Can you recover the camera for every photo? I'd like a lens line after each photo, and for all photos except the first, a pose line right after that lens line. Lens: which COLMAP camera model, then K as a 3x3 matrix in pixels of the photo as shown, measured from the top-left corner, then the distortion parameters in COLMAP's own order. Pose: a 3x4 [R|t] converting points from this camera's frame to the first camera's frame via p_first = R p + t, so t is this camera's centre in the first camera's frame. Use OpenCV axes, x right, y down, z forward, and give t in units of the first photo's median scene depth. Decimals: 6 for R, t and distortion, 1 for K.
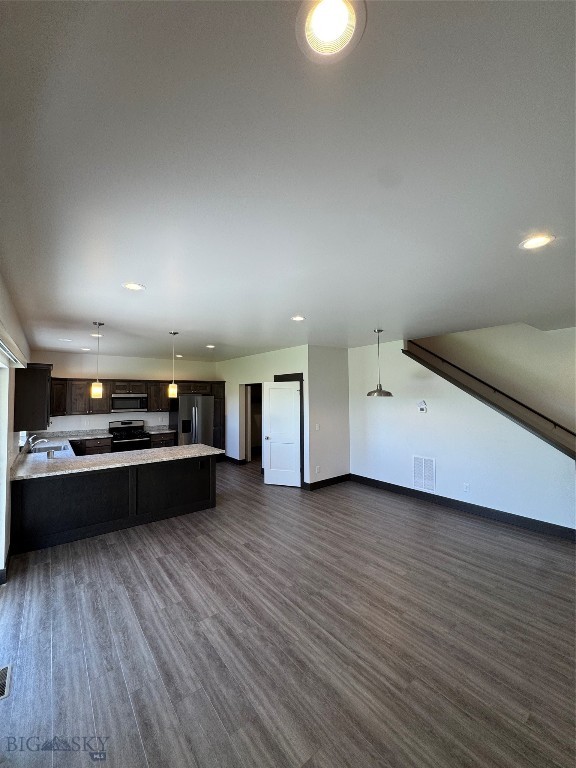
lens RADIAL K [[306.8, 0, 286.5], [0, 306.8, 383.3], [0, 0, 1]] dist [-0.006077, 0.000253]
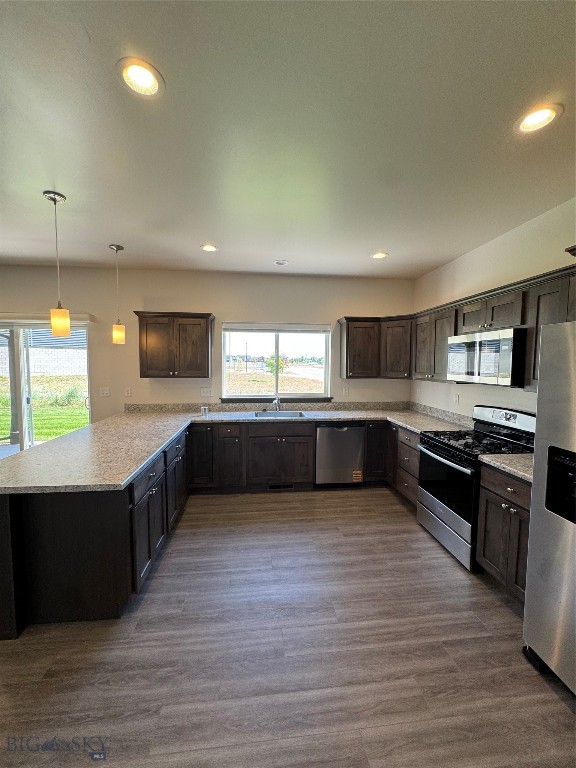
lens RADIAL K [[306.8, 0, 286.5], [0, 306.8, 383.3], [0, 0, 1]] dist [-0.006077, 0.000253]
pose [[-0.514244, 0.065444, -0.855143, -0.152273], [0.032895, 0.997856, 0.056583, 0.109008], [0.857013, 0.000967, -0.515294, 1.630266]]
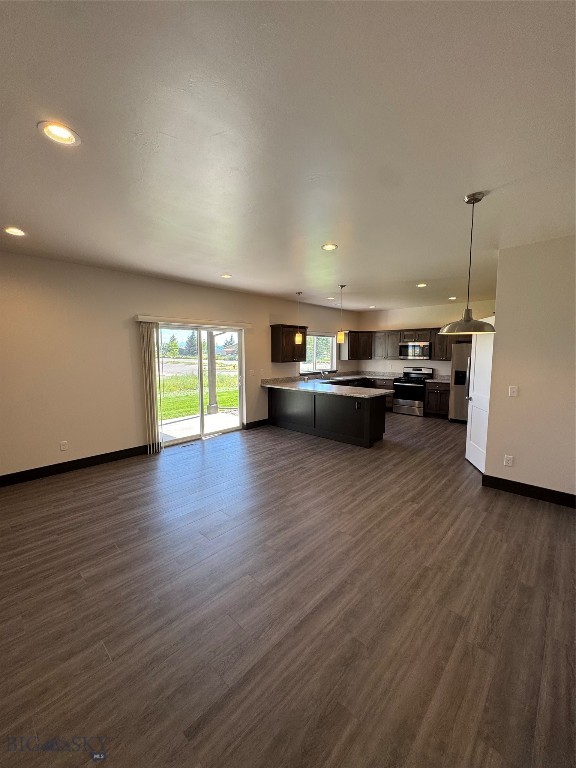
lens RADIAL K [[306.8, 0, 286.5], [0, 306.8, 383.3], [0, 0, 1]] dist [-0.006077, 0.000253]
pose [[0.156283, 0.110225, -0.981543, 0.794222], [0.039720, 0.992248, 0.117751, 0.055489], [0.986913, -0.057389, 0.150693, 0.639571]]
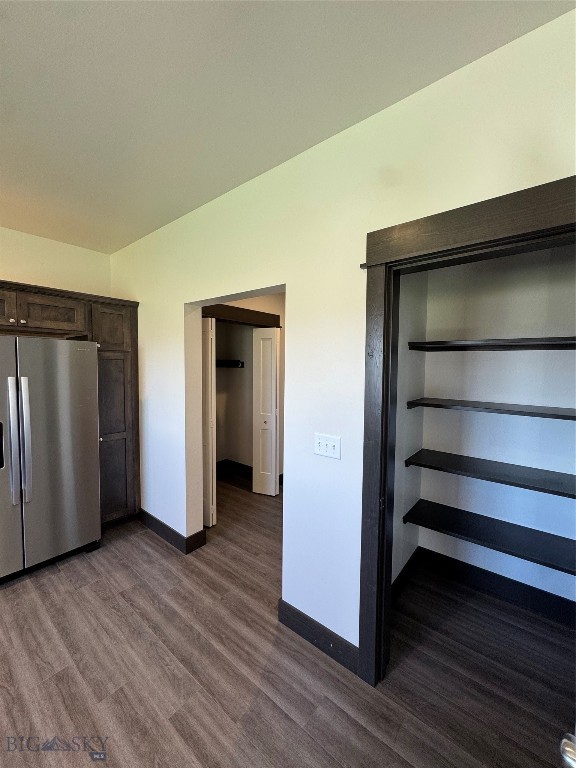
lens RADIAL K [[313.2, 0, 286.9], [0, 313.2, 382.1], [0, 0, 1]] dist [0.018138, -0.000013]
pose [[0.971599, 0.007187, 0.236525, -0.231351], [-0.029419, 0.995453, 0.090602, 0.088144], [-0.234798, -0.094987, 0.967392, 1.168793]]
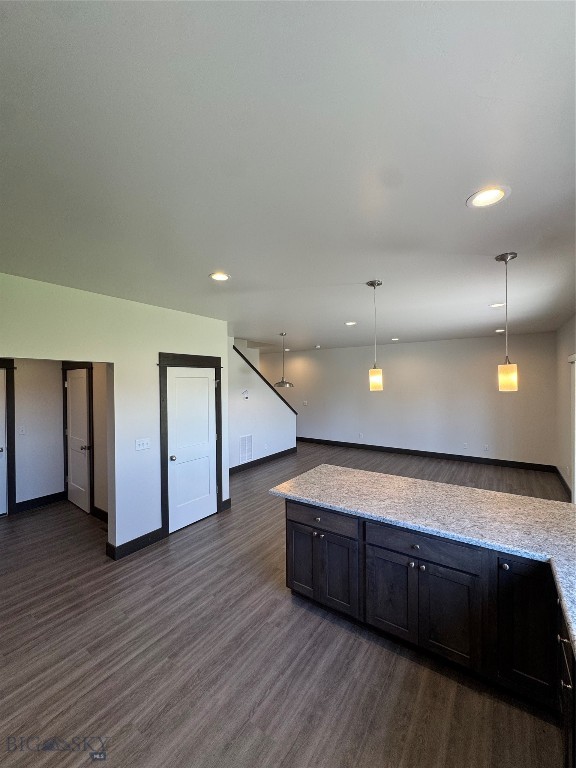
lens RADIAL K [[313.2, 0, 286.9], [0, 313.2, 382.1], [0, 0, 1]] dist [0.018138, -0.000013]
pose [[-0.310245, 0.005061, 0.950643, -0.957776], [-0.025166, 0.999592, -0.013534, 0.045240], [-0.950323, -0.028122, -0.309991, 1.428061]]
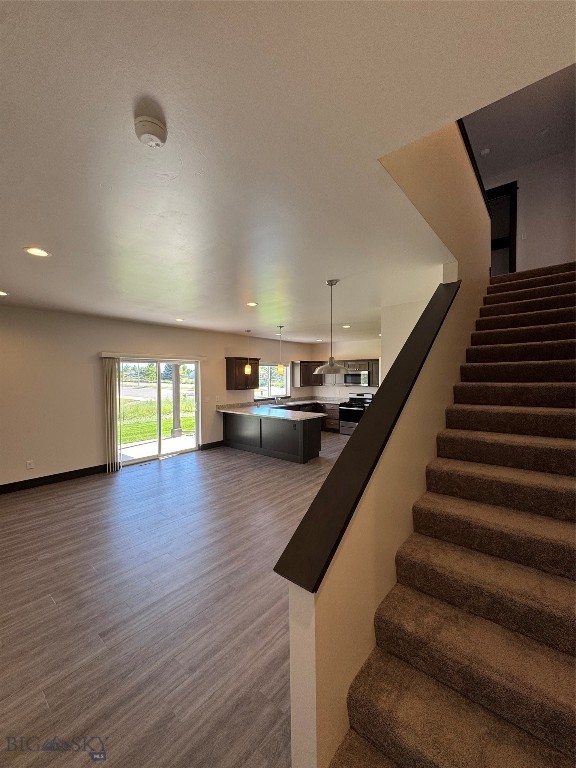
lens RADIAL K [[306.8, 0, 286.5], [0, 306.8, 383.3], [0, 0, 1]] dist [-0.006077, 0.000253]
pose [[0.216603, 0.033456, -0.975686, 1.024760], [0.040182, 0.998260, 0.043151, 0.031112], [0.975433, -0.048551, 0.214882, 0.760942]]
